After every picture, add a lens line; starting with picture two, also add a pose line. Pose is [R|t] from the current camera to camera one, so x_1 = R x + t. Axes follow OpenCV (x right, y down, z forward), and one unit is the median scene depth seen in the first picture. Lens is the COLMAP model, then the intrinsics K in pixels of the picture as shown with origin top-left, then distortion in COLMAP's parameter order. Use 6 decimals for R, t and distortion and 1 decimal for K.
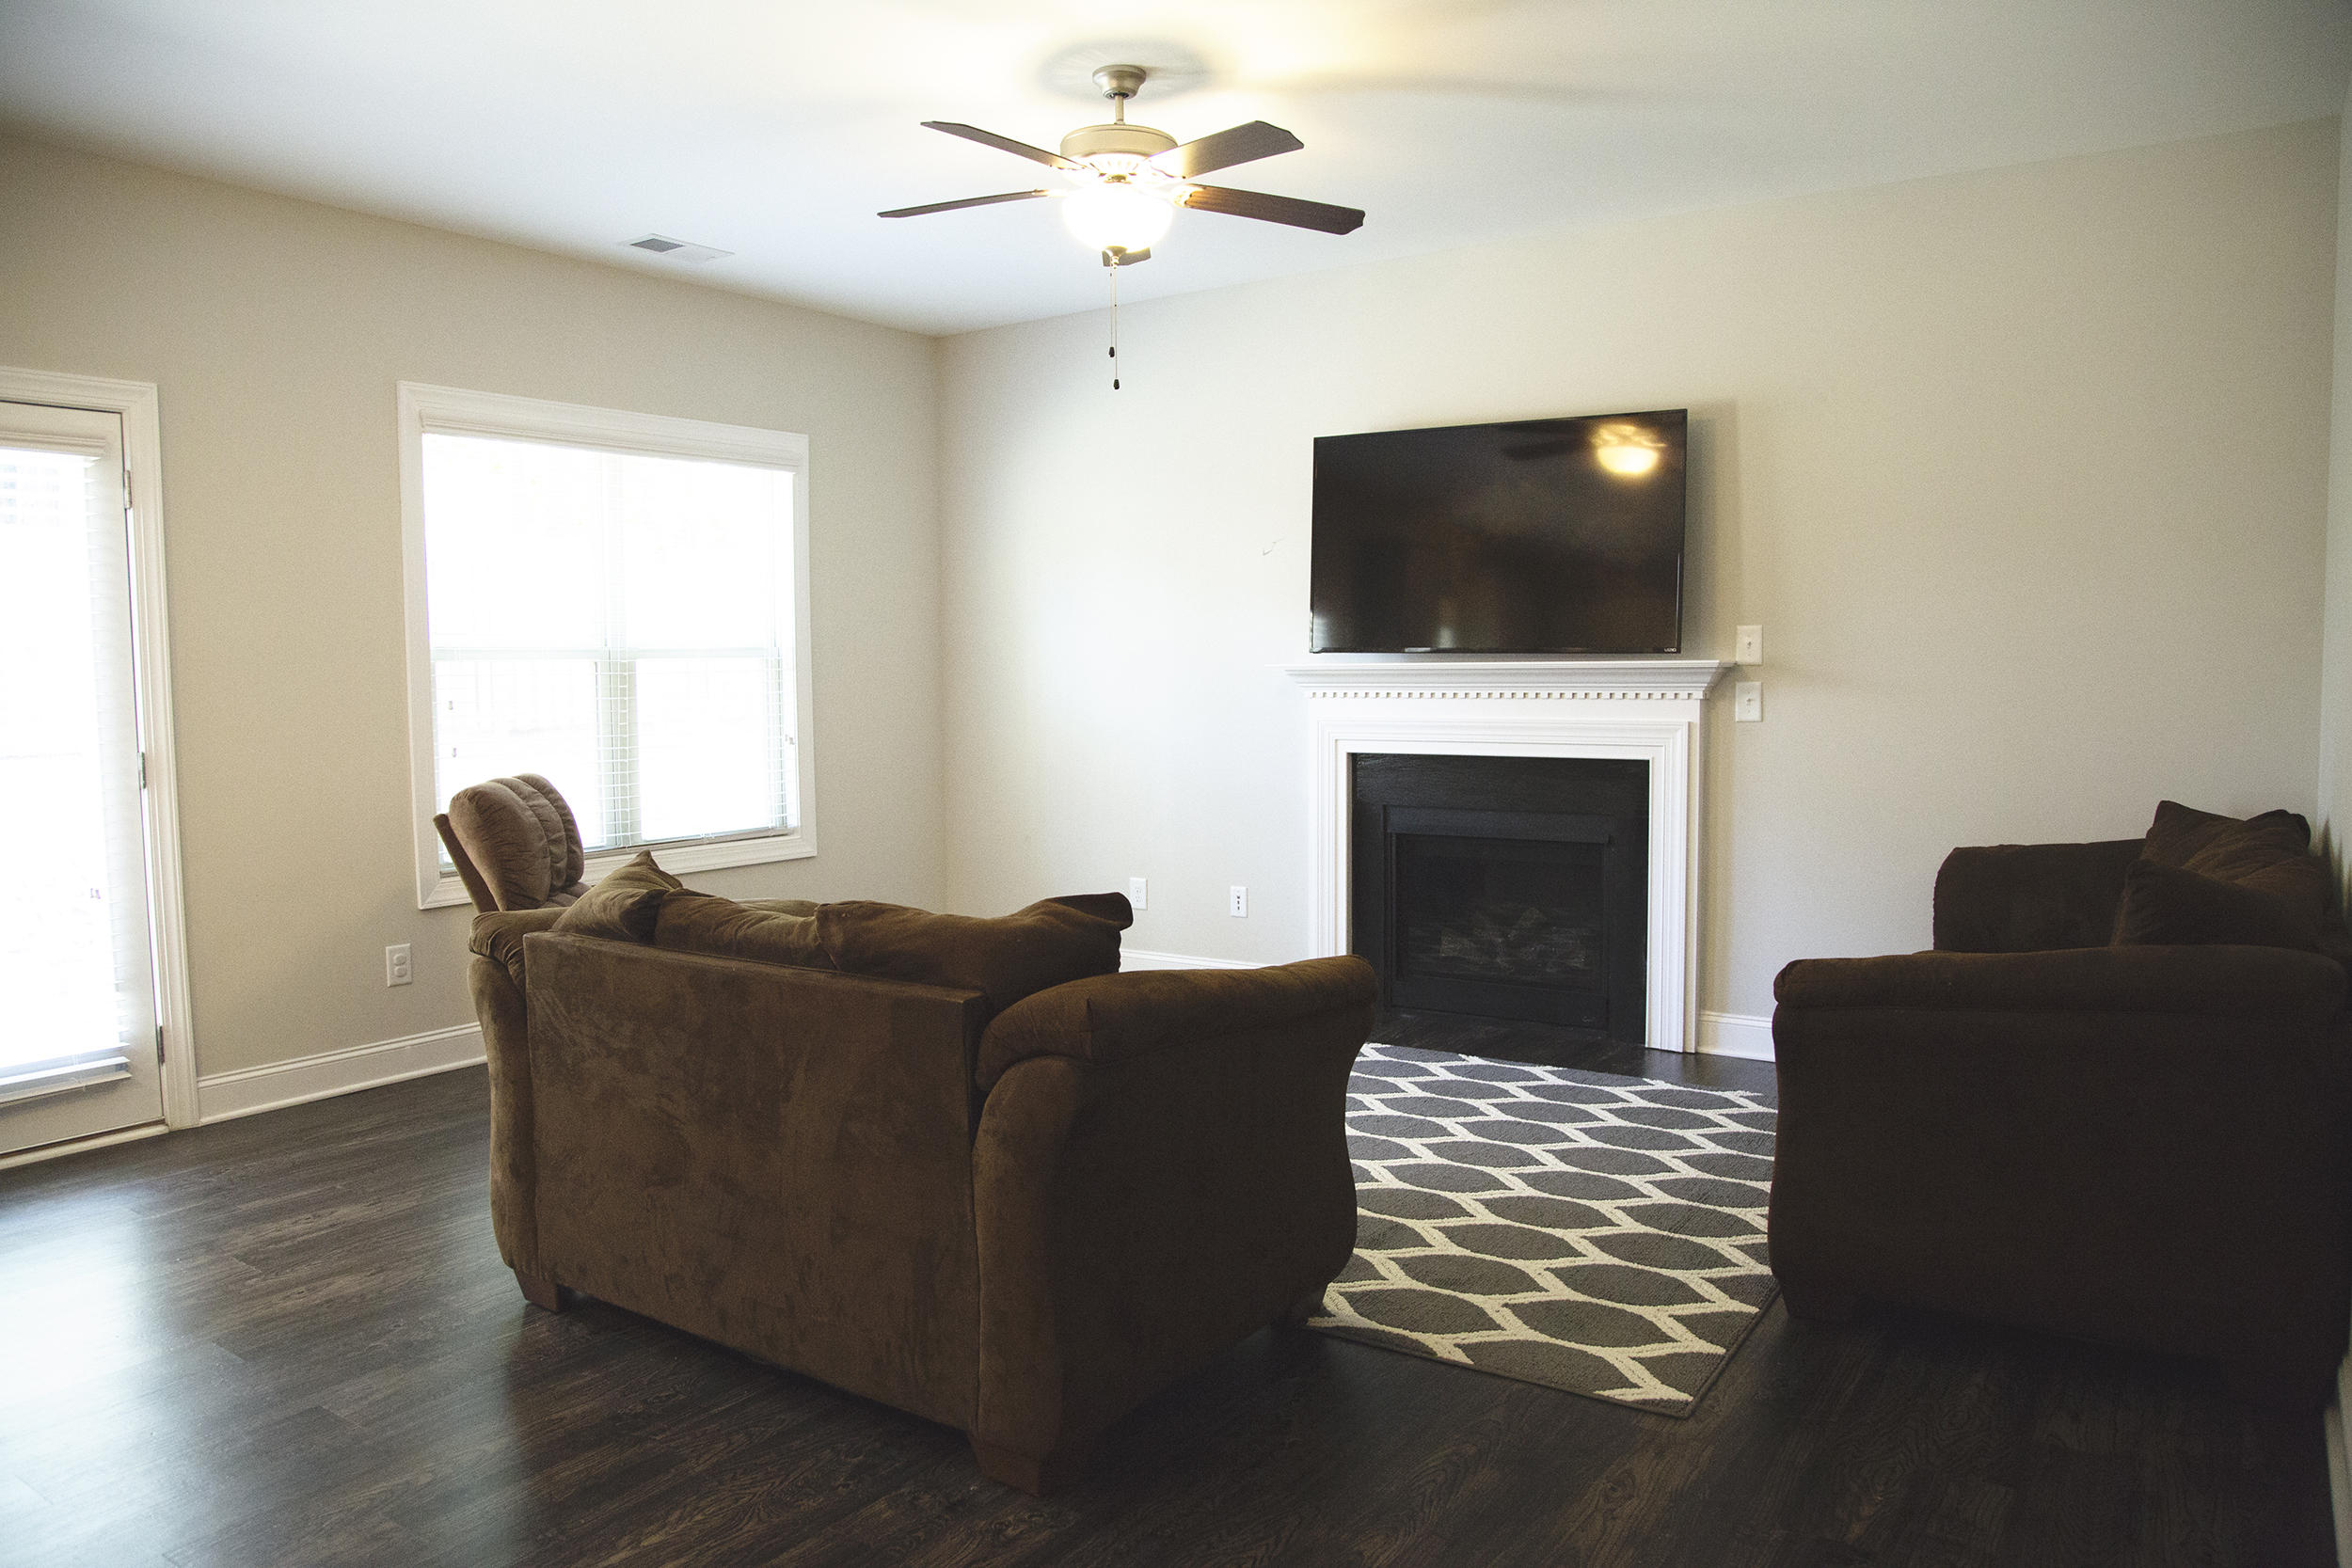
lens RADIAL K [[1669.3, 0, 1205.7], [0, 1669.3, 785.0], [0, 0, 1]] dist [-0.125821, 0.078119]
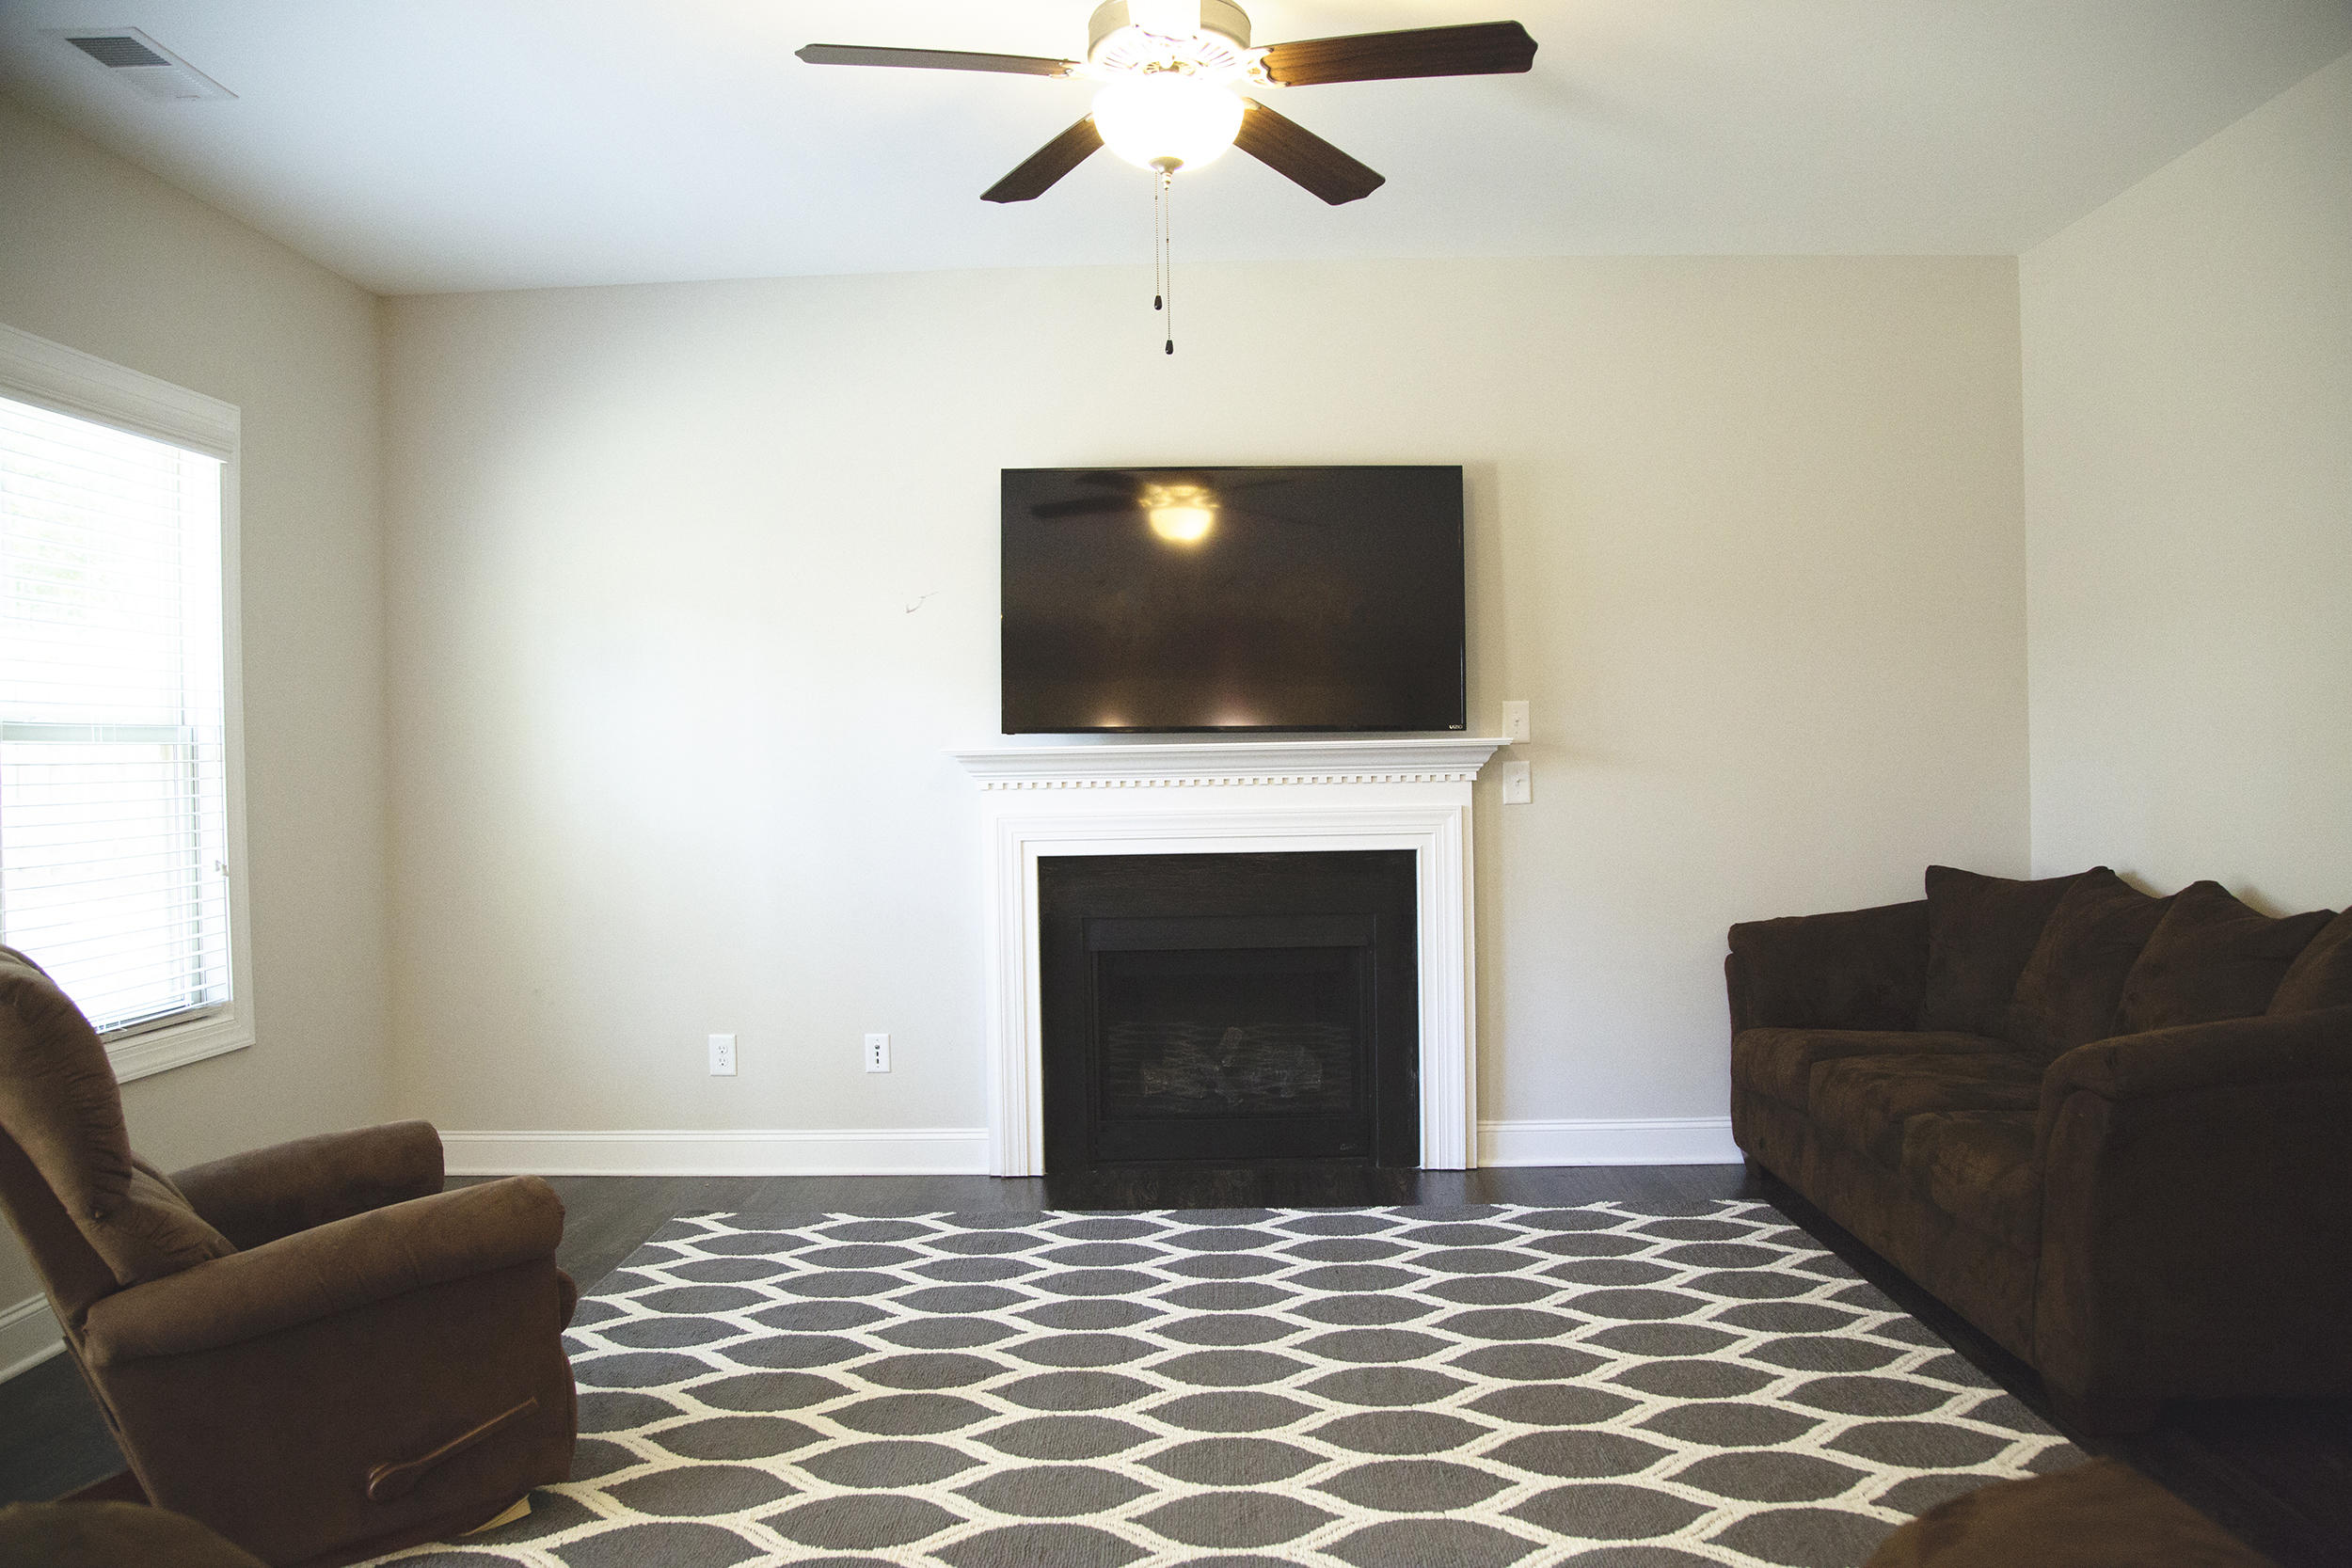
lens RADIAL K [[1672.6, 0, 1137.7], [0, 1672.6, 792.8], [0, 0, 1]] dist [-0.116539, 0.065778]
pose [[0.832455, -0.017251, 0.553824, -0.362263], [0.049410, 0.997844, -0.043186, -0.014290], [-0.551886, 0.063315, 0.831513, 0.326027]]
